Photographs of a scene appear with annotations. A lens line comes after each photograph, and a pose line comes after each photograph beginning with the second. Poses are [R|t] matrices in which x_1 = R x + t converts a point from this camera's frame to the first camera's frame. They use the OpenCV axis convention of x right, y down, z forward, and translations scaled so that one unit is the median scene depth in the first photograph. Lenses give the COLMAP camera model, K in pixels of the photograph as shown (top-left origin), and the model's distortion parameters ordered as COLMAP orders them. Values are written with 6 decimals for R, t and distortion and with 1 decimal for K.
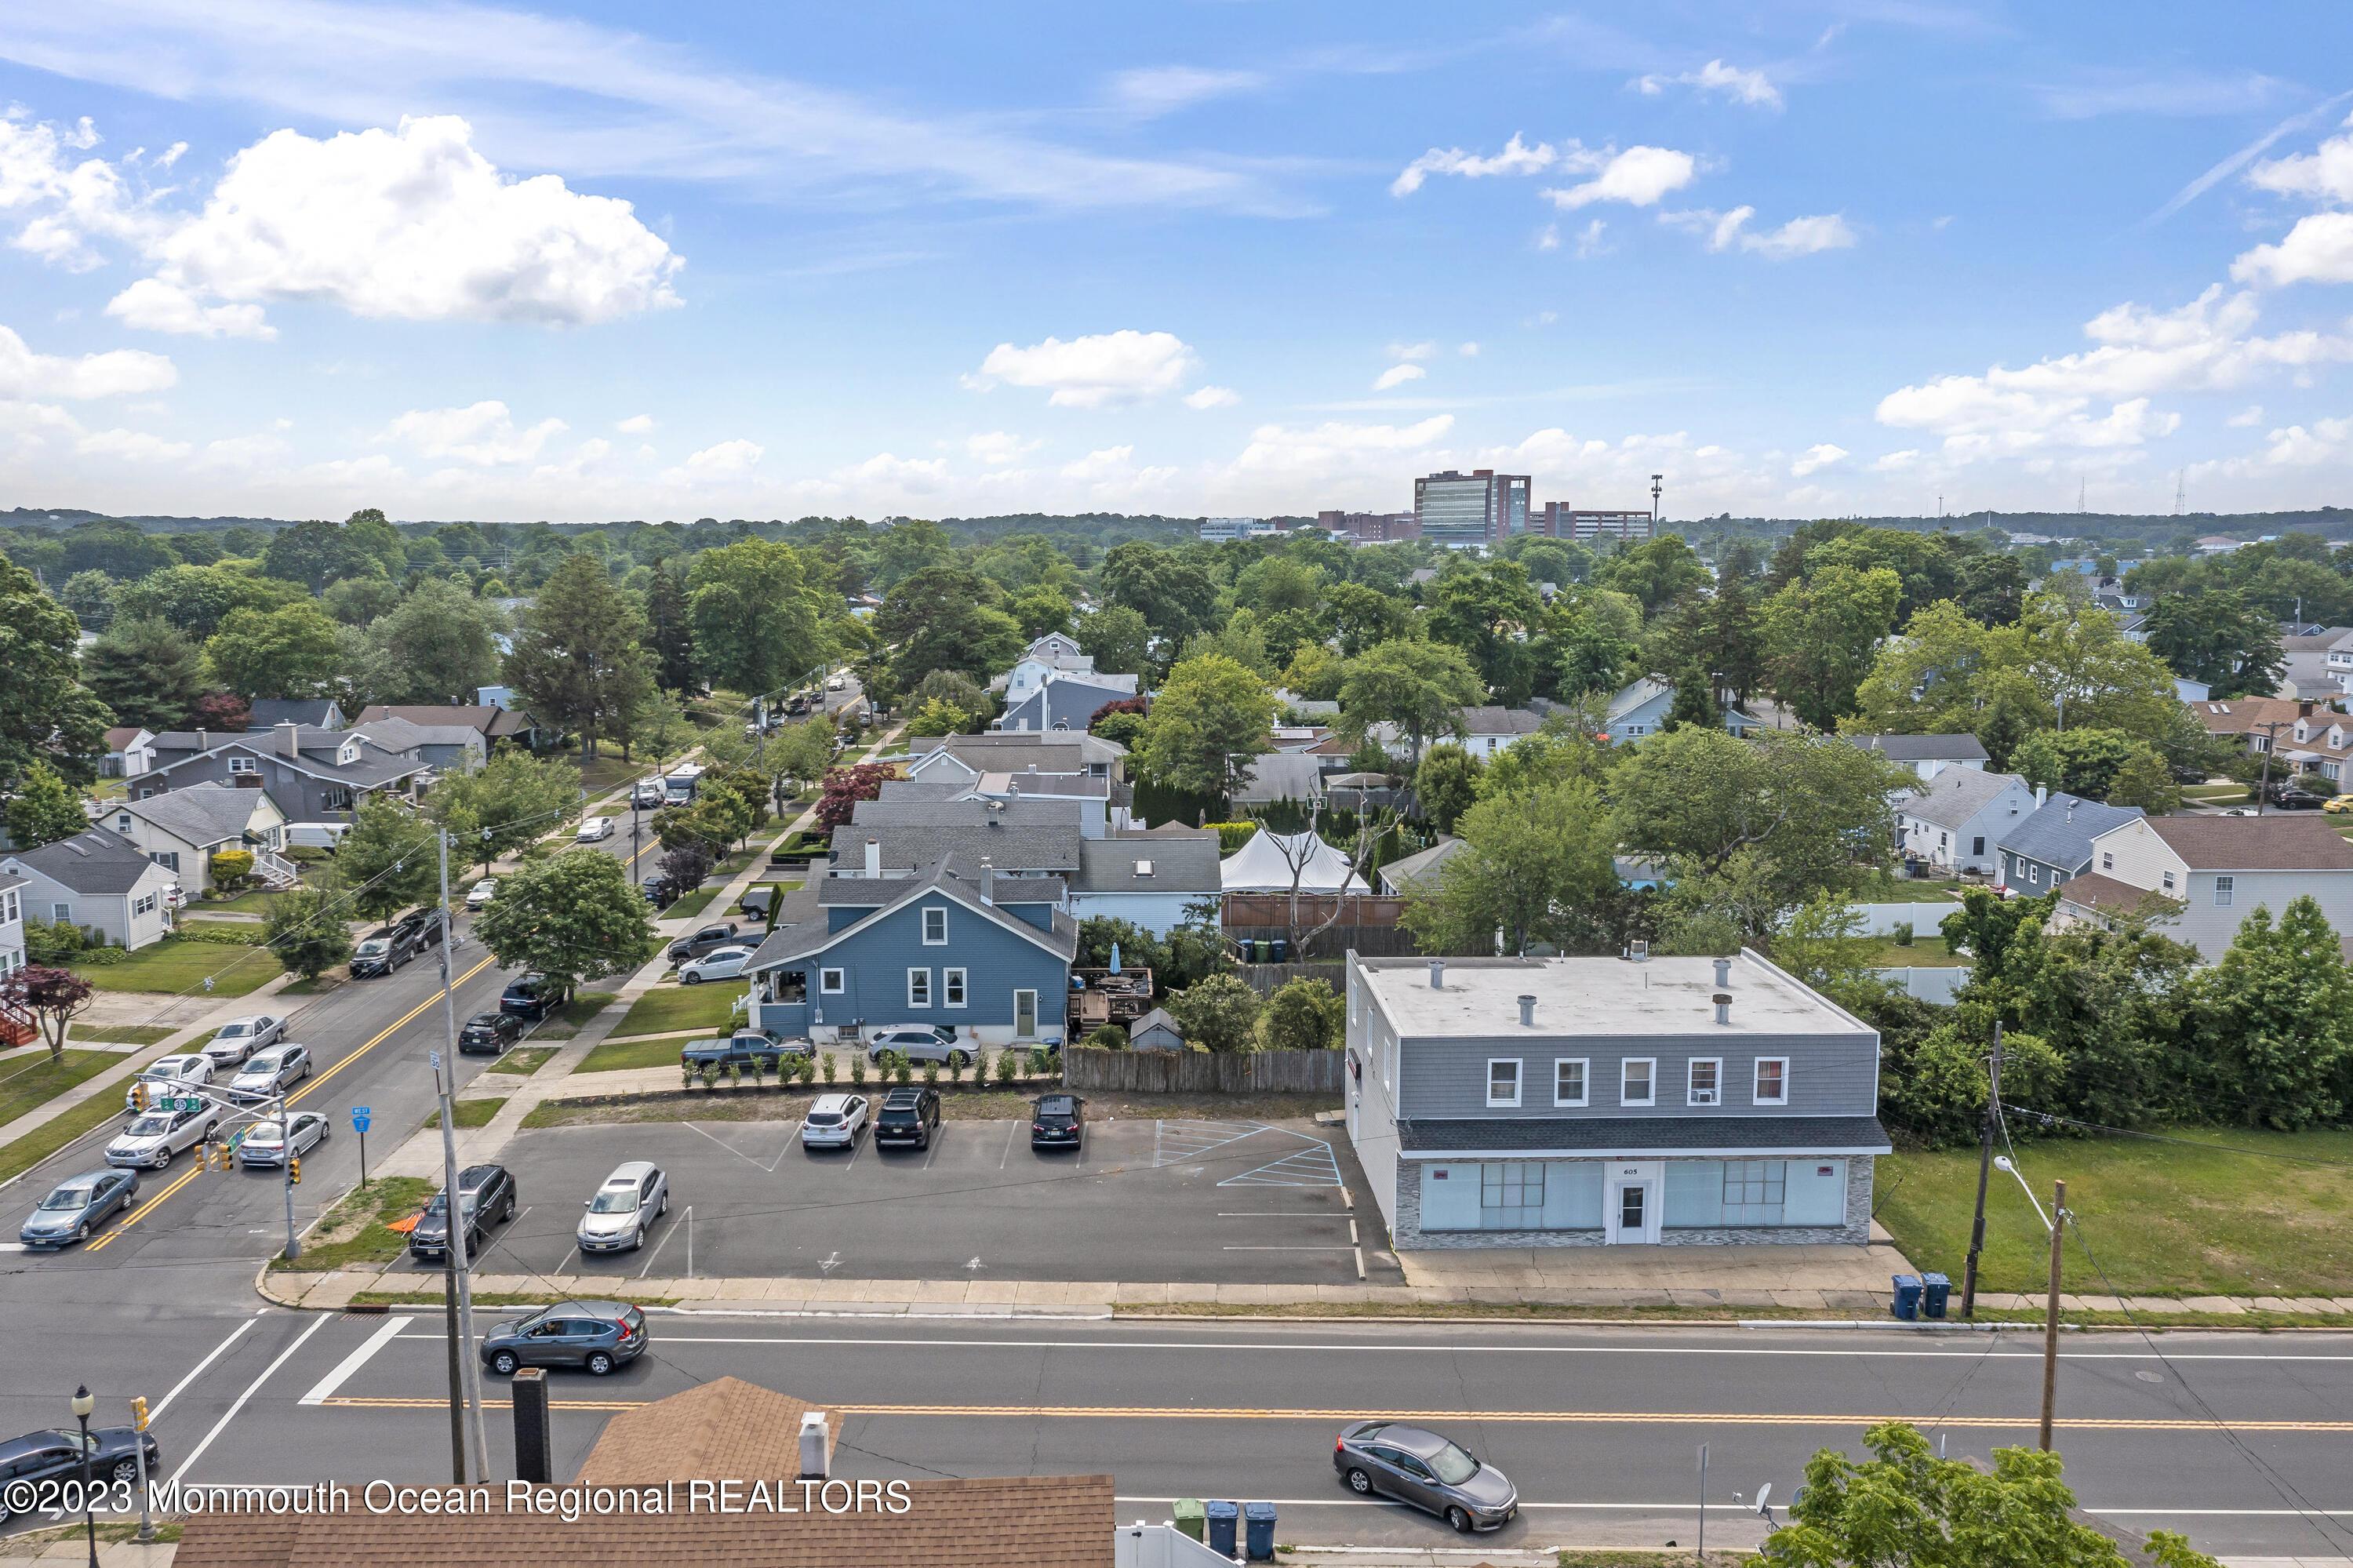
lens RADIAL K [[1849.9, 0, 1170.2], [0, 1849.9, 784.2], [0, 0, 1]] dist [-0.008906, 0.005957]
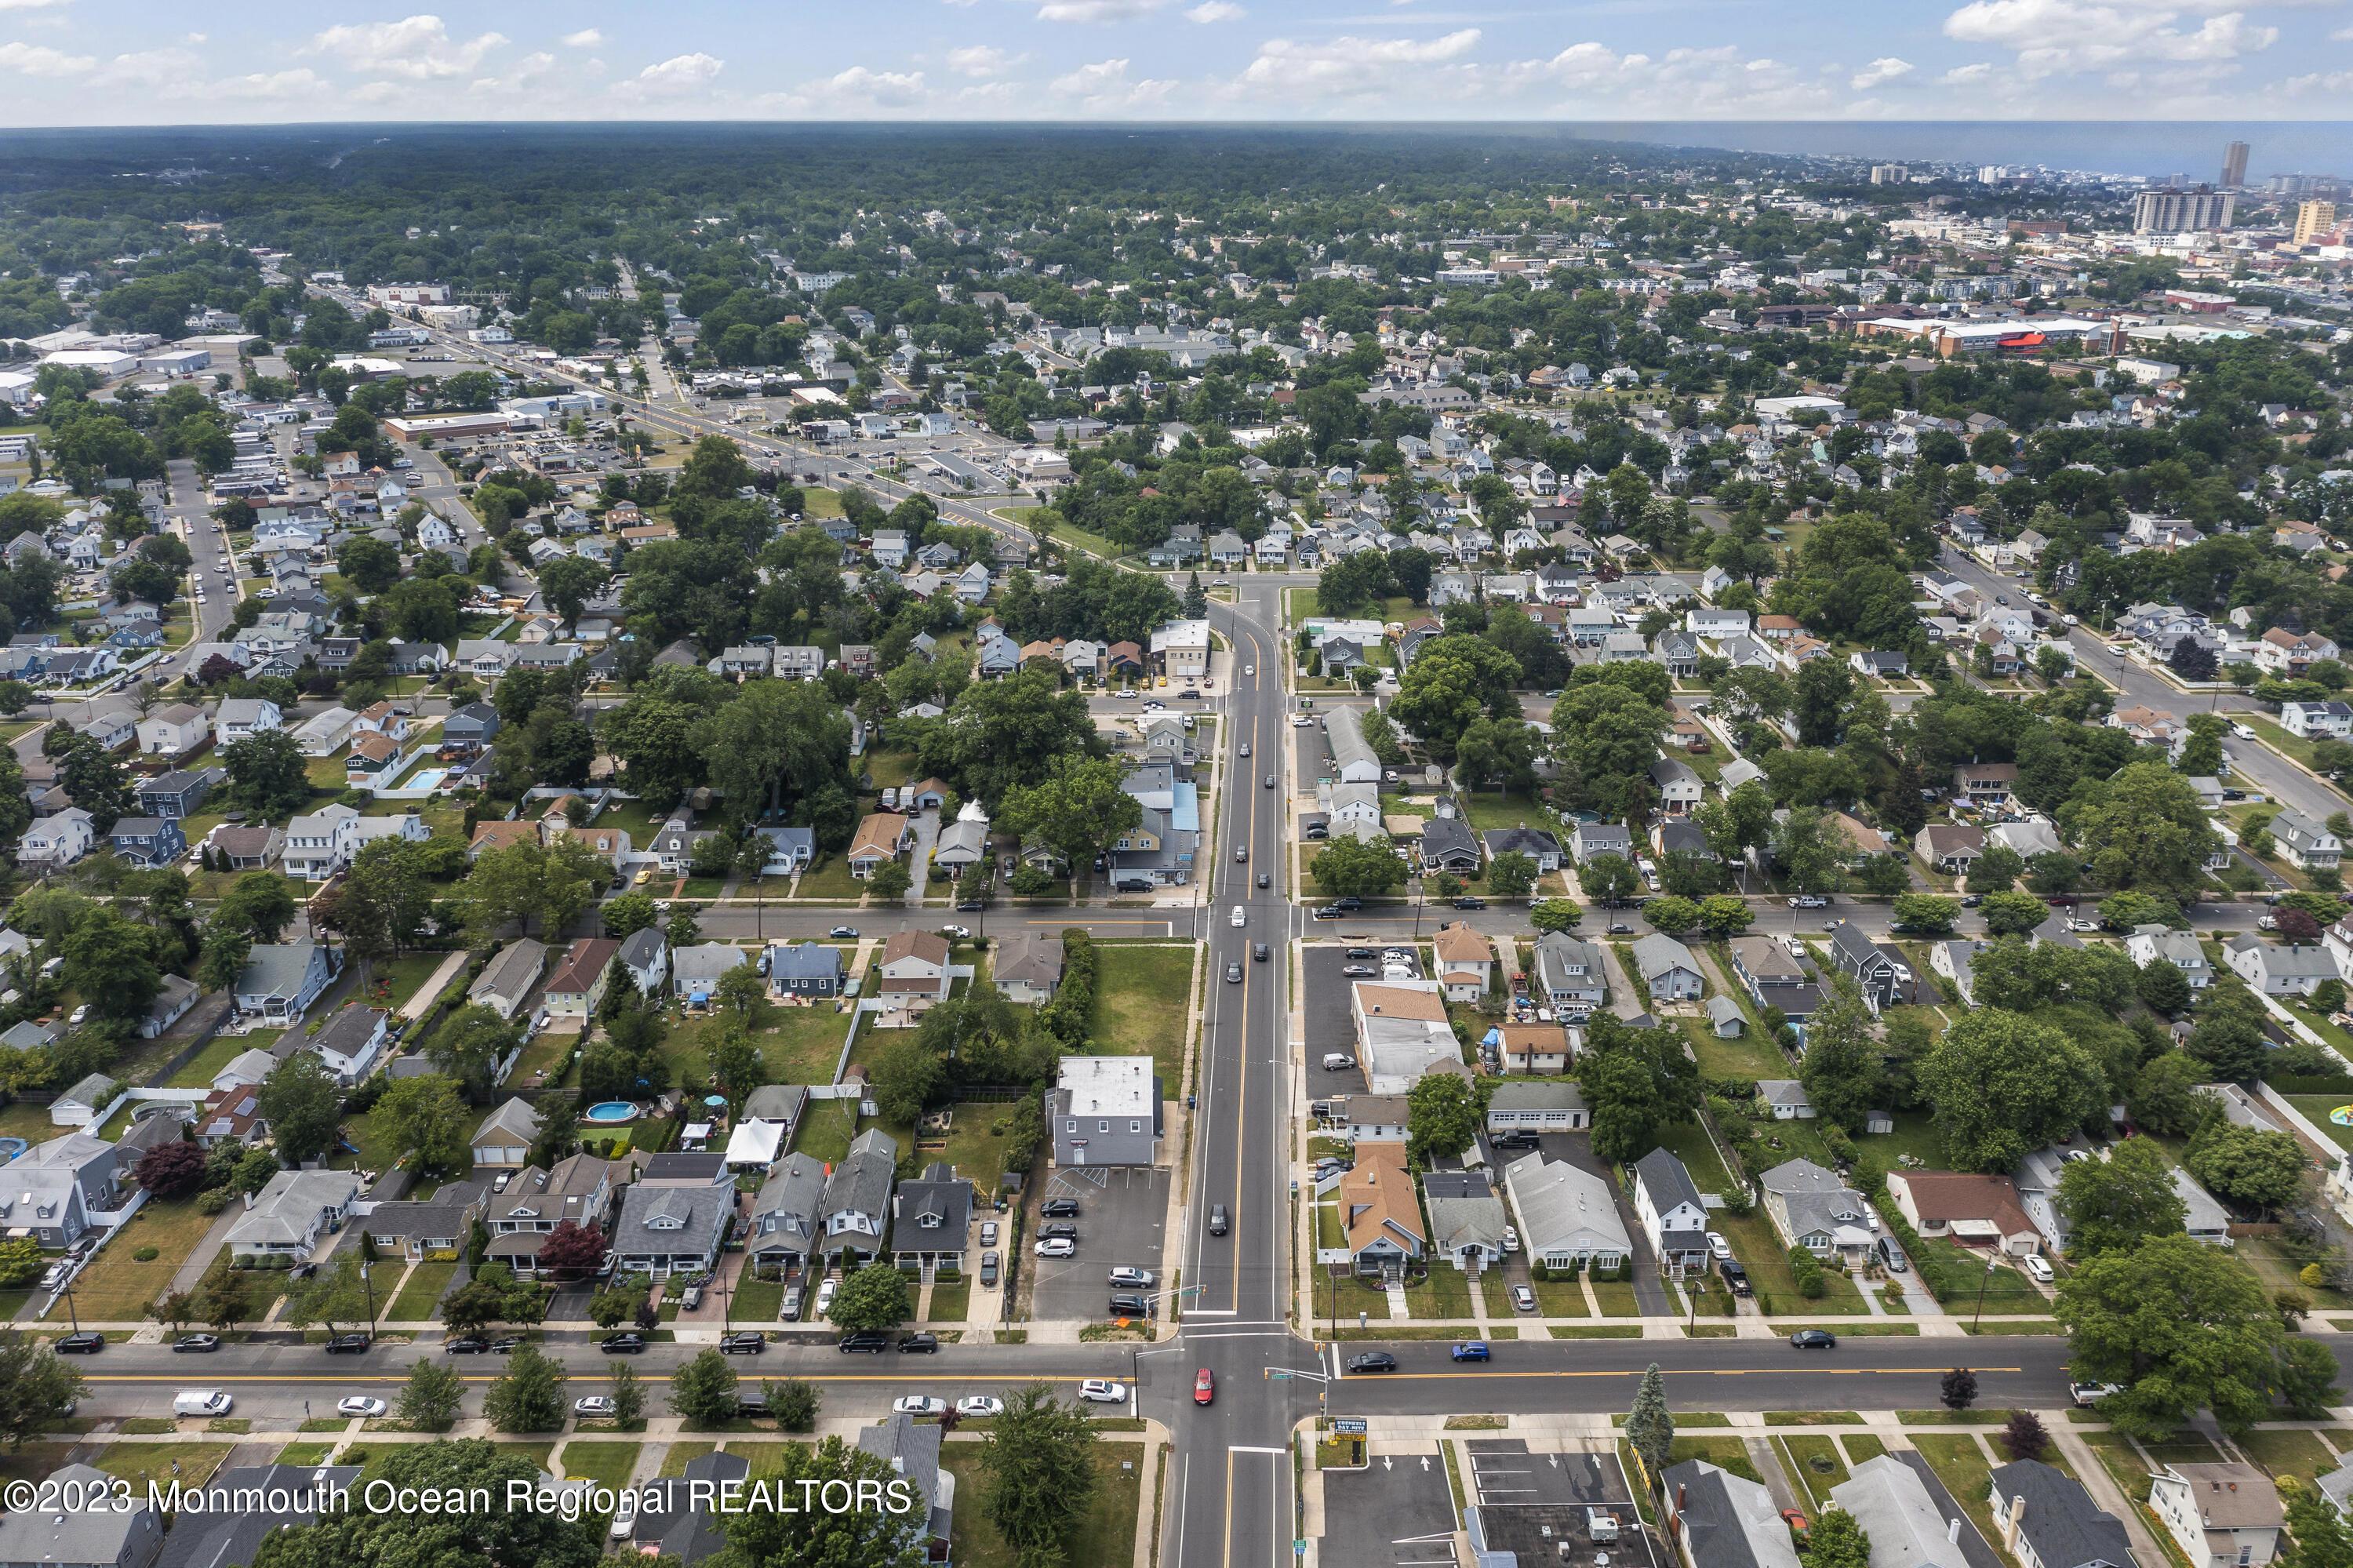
lens RADIAL K [[1849.9, 0, 1170.2], [0, 1849.9, 784.2], [0, 0, 1]] dist [-0.008906, 0.005957]
pose [[0.023866, -0.342918, 0.939062, -2.555739], [0.132743, 0.932099, 0.337002, -1.414566], [-0.990863, 0.116611, 0.067766, 0.466043]]
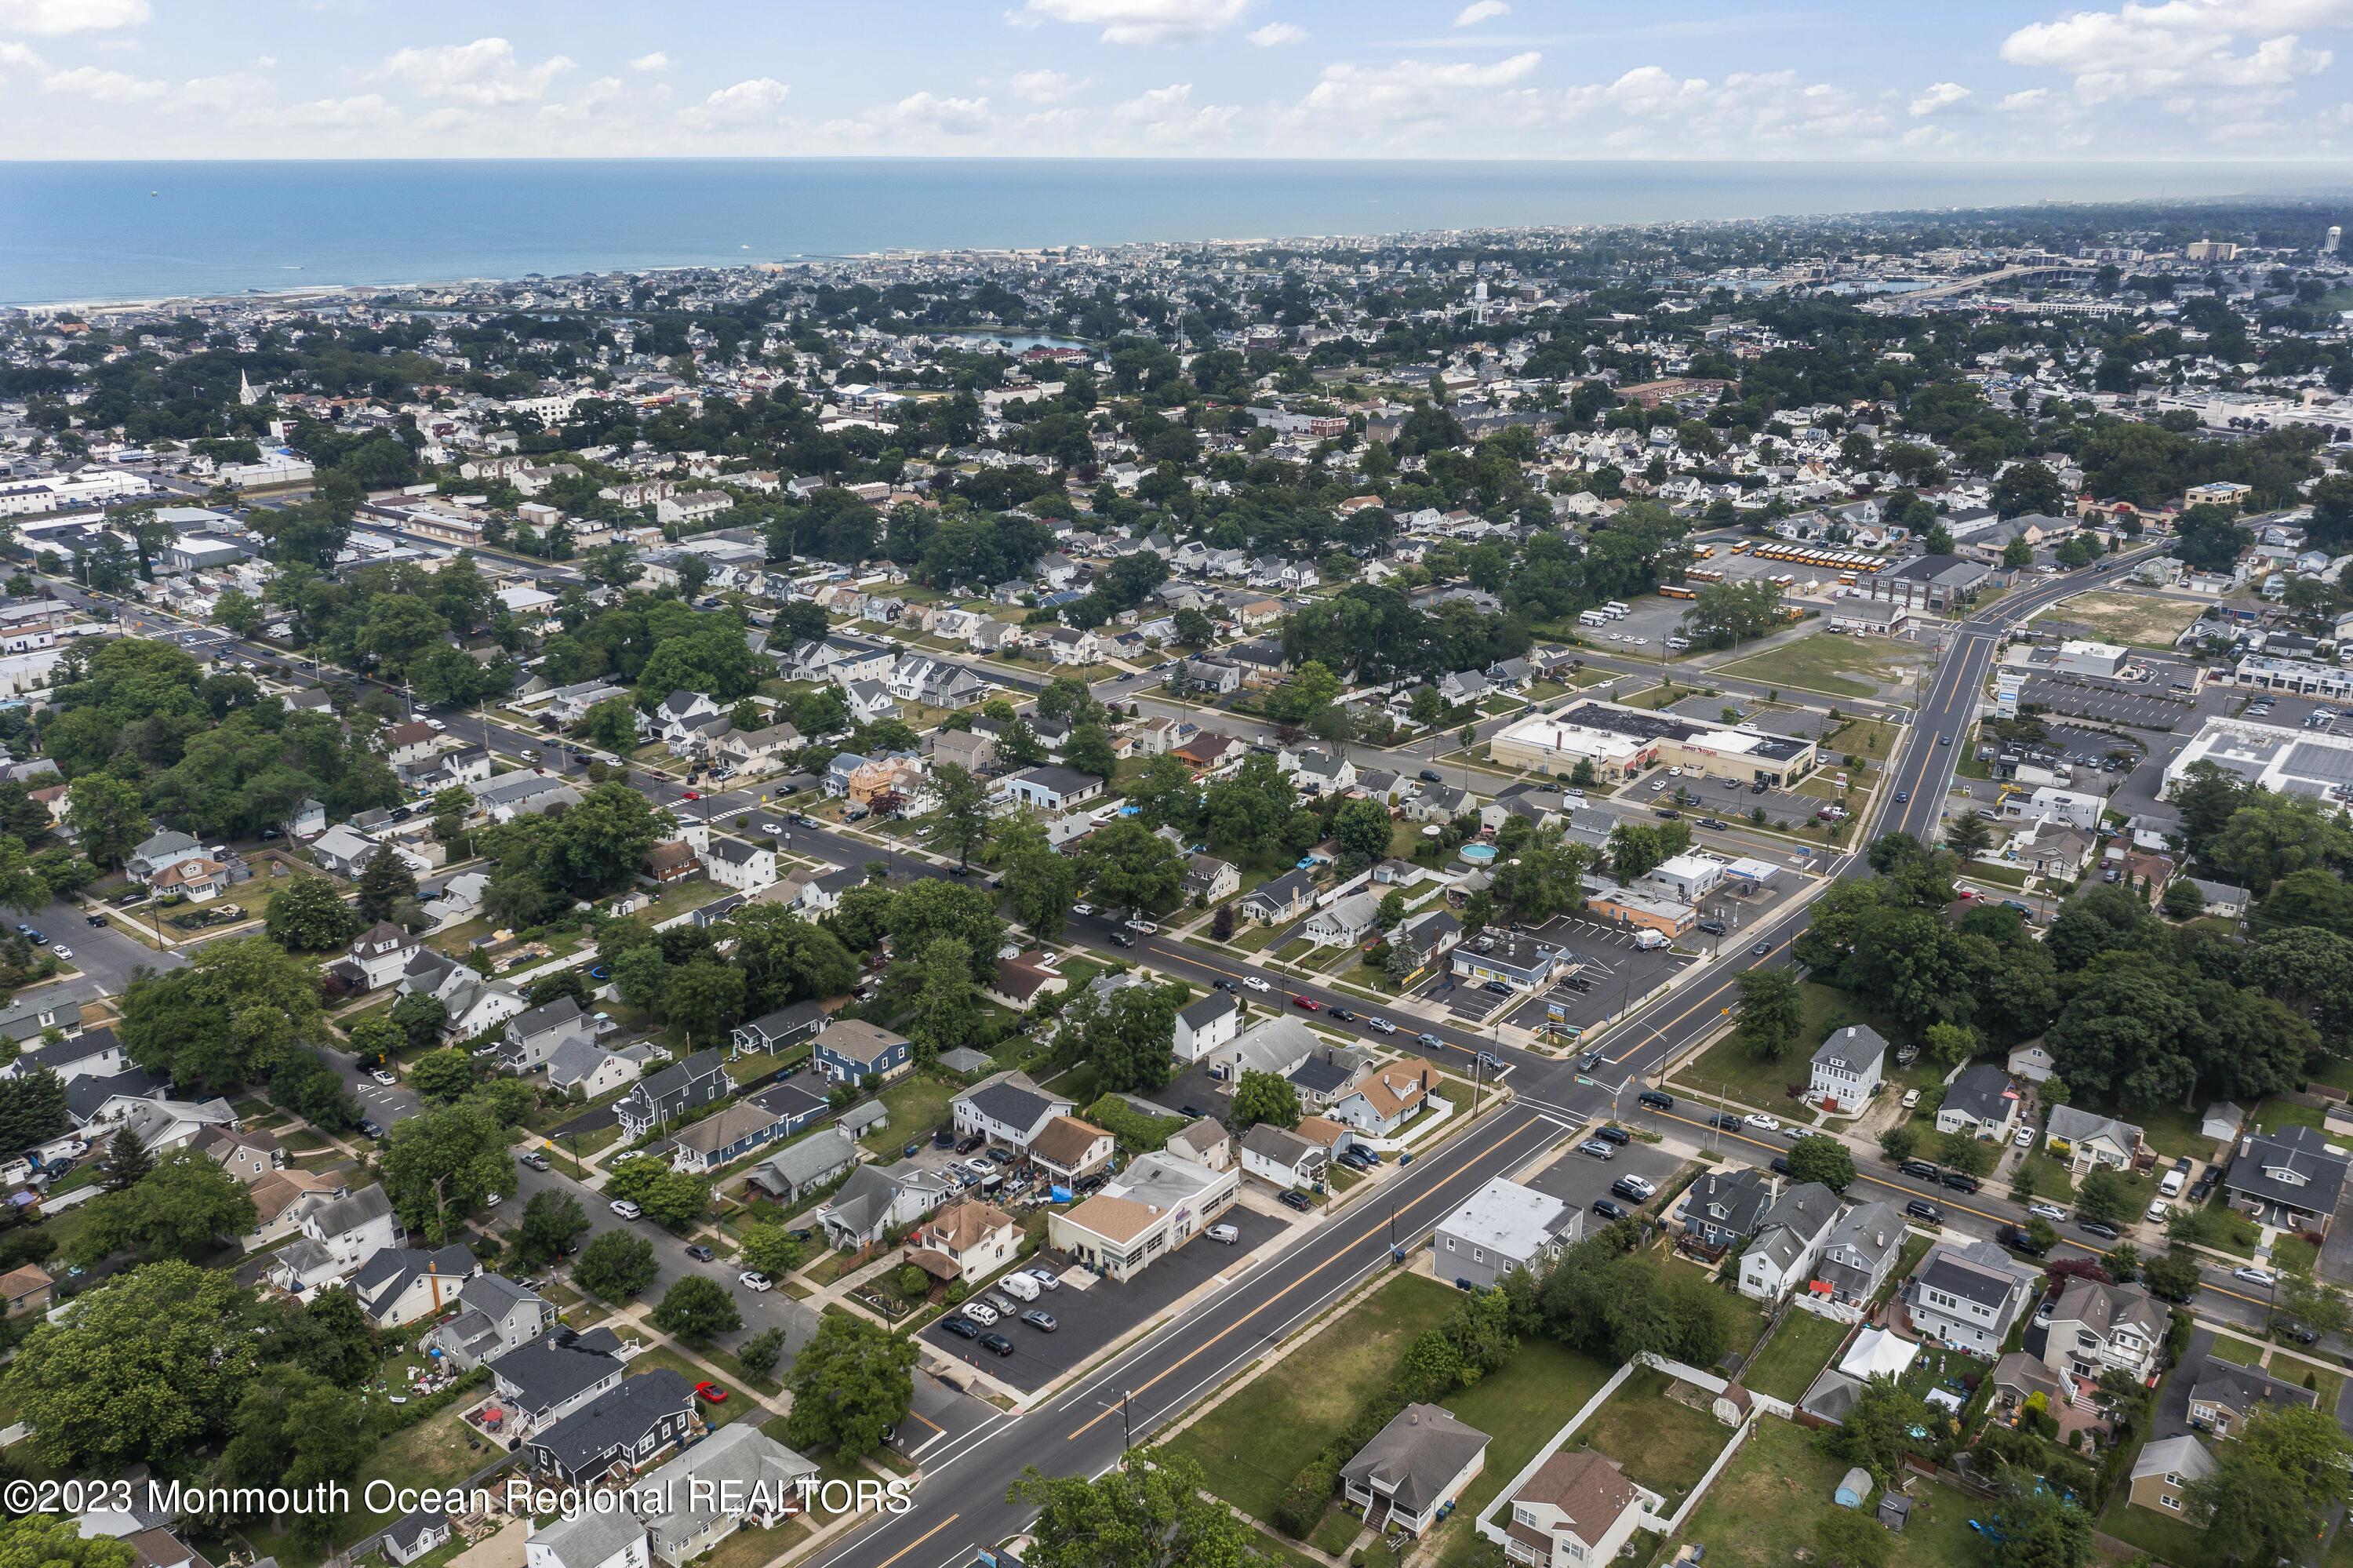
lens RADIAL K [[1826.2, 0, 1175.1], [0, 1826.2, 845.0], [0, 0, 1]] dist [-0.007640, 0.008896]
pose [[-0.641900, 0.264345, -0.719782, 2.535097], [-0.106241, 0.898983, 0.424903, -1.666172], [0.759392, 0.349216, -0.548973, 1.854926]]
